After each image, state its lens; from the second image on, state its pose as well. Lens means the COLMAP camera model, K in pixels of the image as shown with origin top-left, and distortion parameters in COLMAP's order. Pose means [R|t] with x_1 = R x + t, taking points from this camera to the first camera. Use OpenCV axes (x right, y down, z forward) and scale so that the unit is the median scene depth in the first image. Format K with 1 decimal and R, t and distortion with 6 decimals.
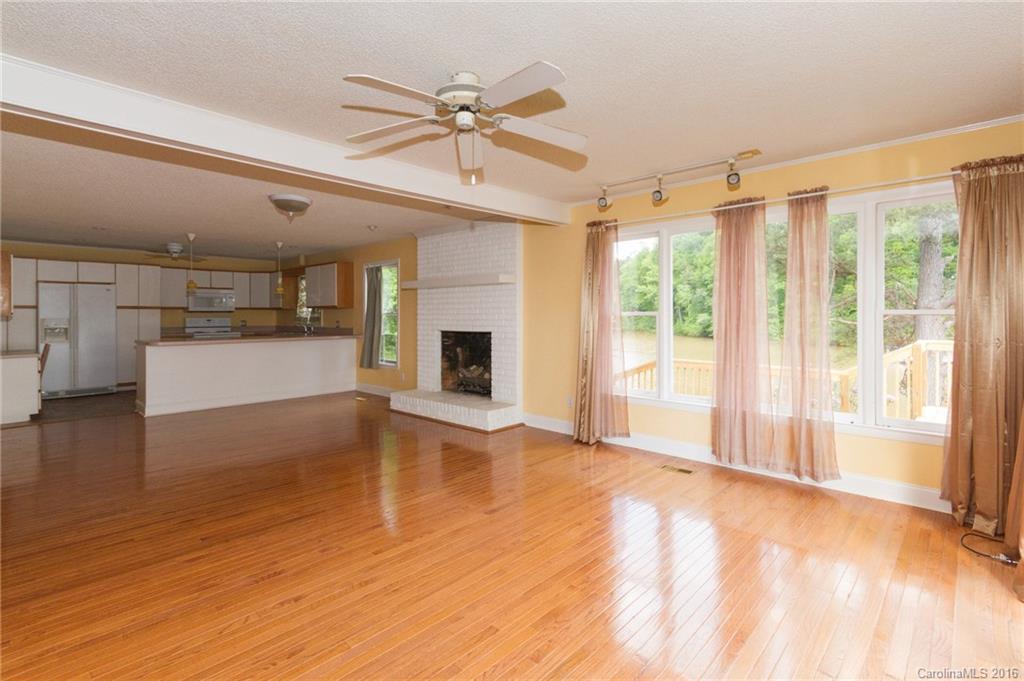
lens RADIAL K [[486.9, 0, 516.5], [0, 486.9, 317.5], [0, 0, 1]] dist [0.002098, 0.000254]
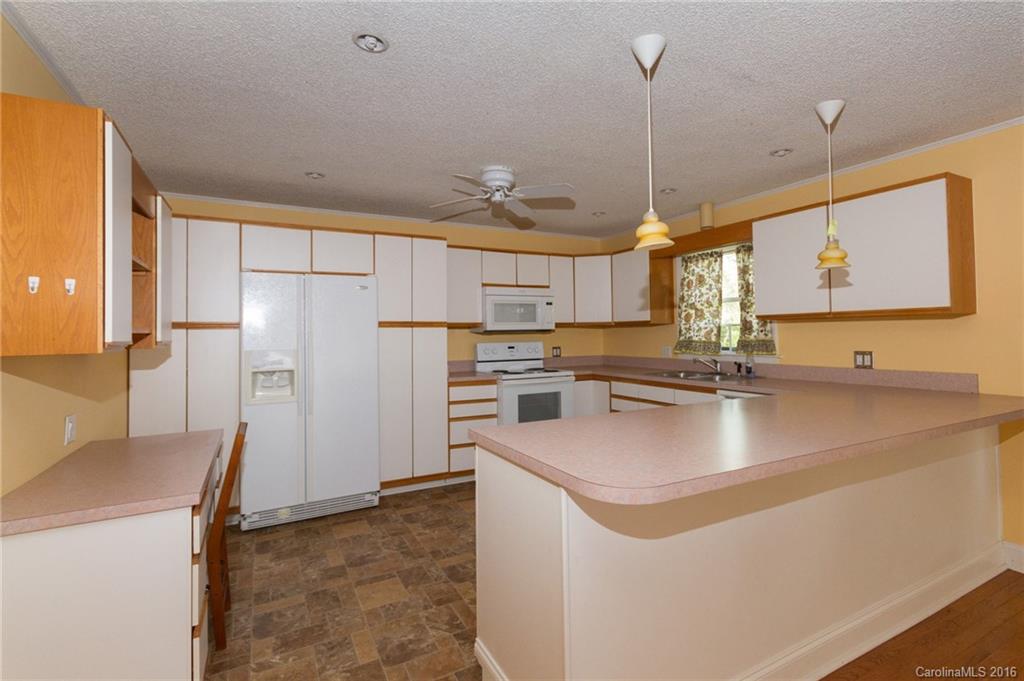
lens RADIAL K [[479.2, 0, 516.1], [0, 479.2, 332.2], [0, 0, 1]] dist [0.001570, 0.000129]
pose [[0.945704, -0.011413, -0.324828, -0.585024], [0.008621, 0.999913, -0.010032, -0.007521], [0.324914, 0.006687, 0.945720, 0.651798]]
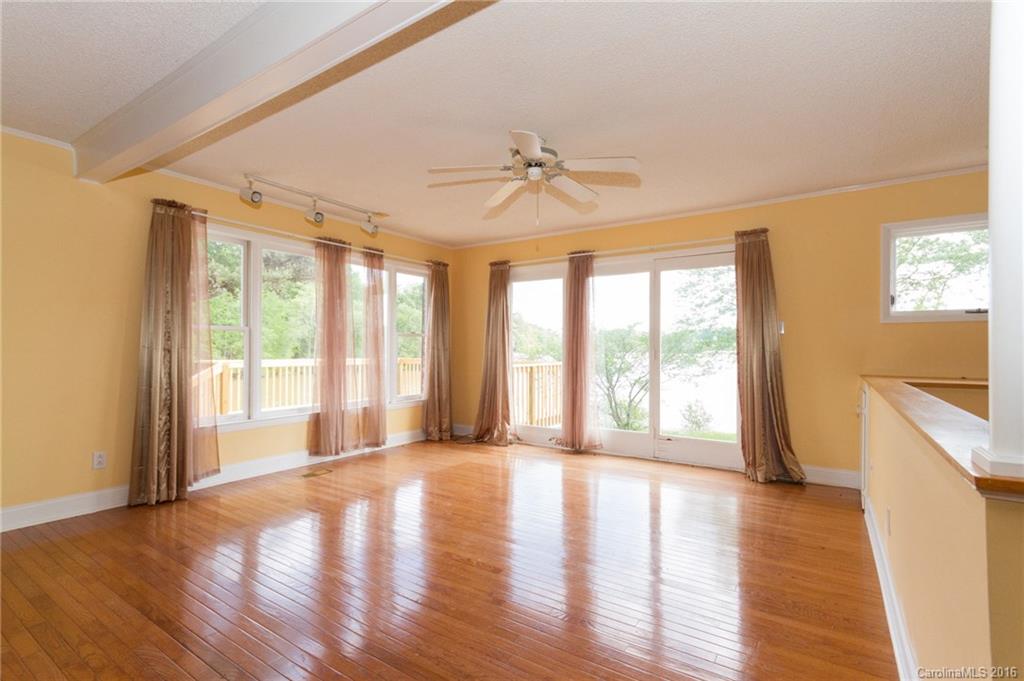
lens RADIAL K [[473.6, 0, 516.6], [0, 473.6, 343.0], [0, 0, 1]] dist [0.000008, -0.000076]
pose [[-0.165140, 0.012006, 0.986197, -0.398998], [0.002303, 0.999928, -0.011787, 0.018332], [-0.986267, 0.000325, -0.165156, 0.373038]]
